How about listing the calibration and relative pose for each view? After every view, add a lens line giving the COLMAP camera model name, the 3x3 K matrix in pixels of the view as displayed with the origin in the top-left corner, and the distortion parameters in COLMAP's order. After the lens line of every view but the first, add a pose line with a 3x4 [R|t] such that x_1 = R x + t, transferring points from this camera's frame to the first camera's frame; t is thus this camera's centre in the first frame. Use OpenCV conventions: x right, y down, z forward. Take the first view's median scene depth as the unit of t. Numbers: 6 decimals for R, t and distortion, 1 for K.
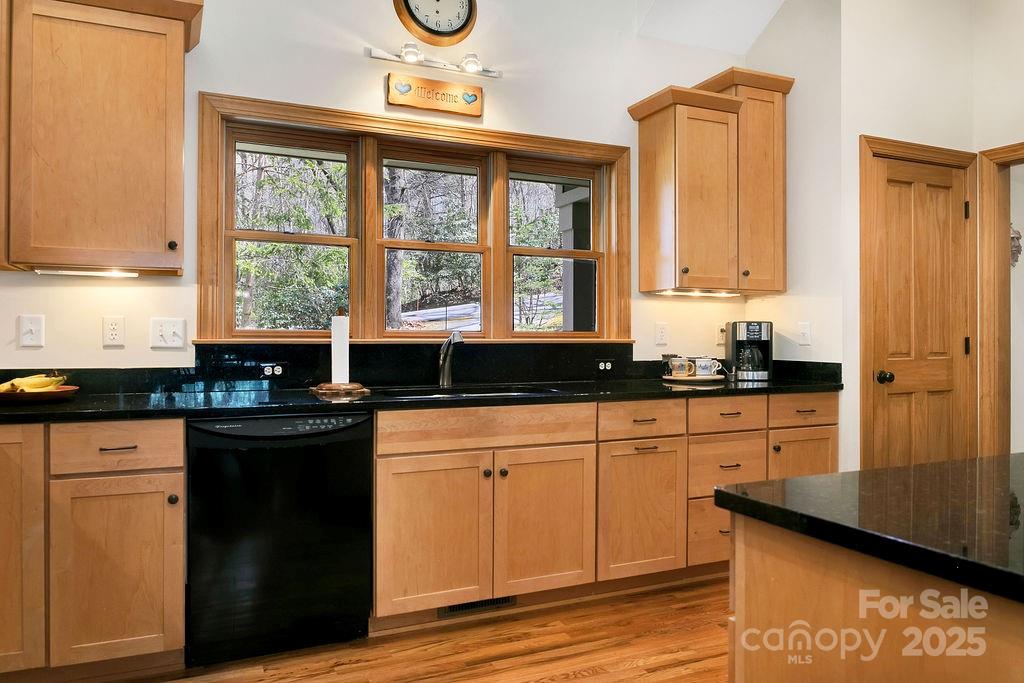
lens RADIAL K [[690.3, 0, 510.7], [0, 690.3, 342.1], [0, 0, 1]] dist [-0.016183, -0.011366]
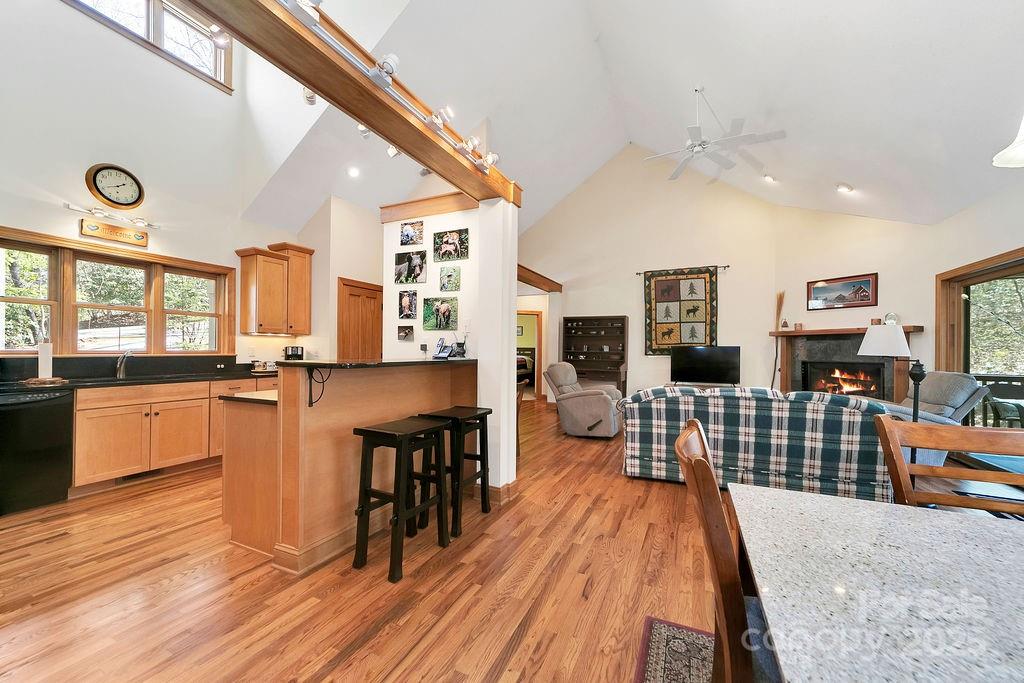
lens RADIAL K [[393.1, 0, 506.4], [0, 393.1, 348.1], [0, 0, 1]] dist [-0.017620, 0.006121]
pose [[0.769714, 0.006984, 0.638351, 0.046595], [0.000776, 0.999929, -0.011877, -0.008252], [-0.638389, 0.009637, 0.769654, -0.584803]]
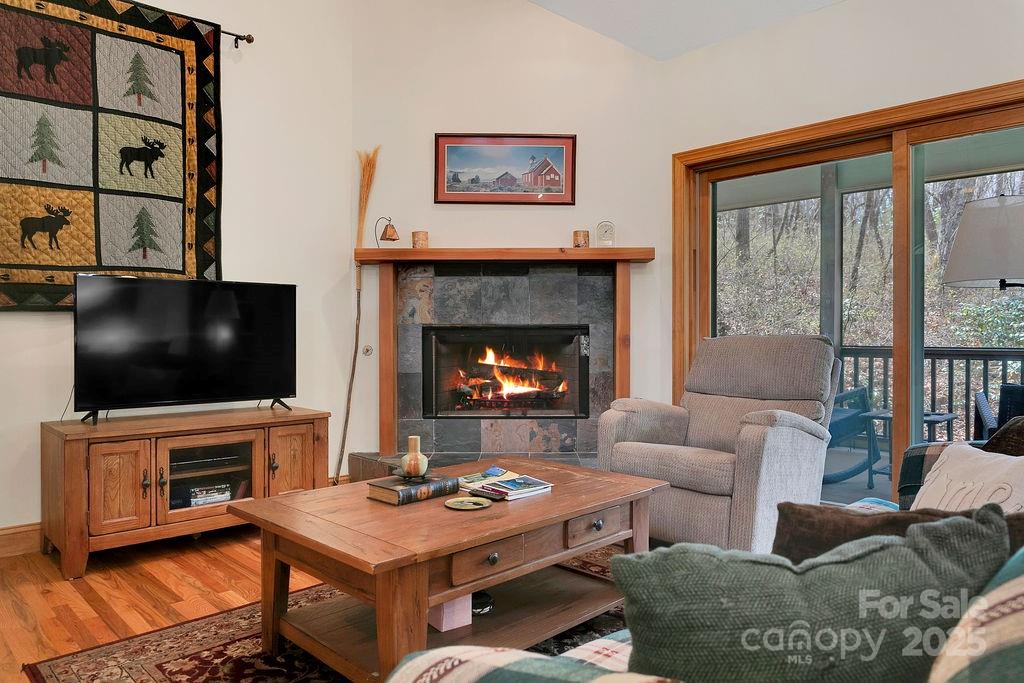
lens RADIAL K [[690.3, 0, 510.8], [0, 690.3, 333.5], [0, 0, 1]] dist [-0.016183, -0.011366]
pose [[-0.331178, -0.002430, 0.943565, 0.987905], [0.010752, 0.999922, 0.006349, 0.038803], [-0.943507, 0.012248, -0.331126, 0.214639]]
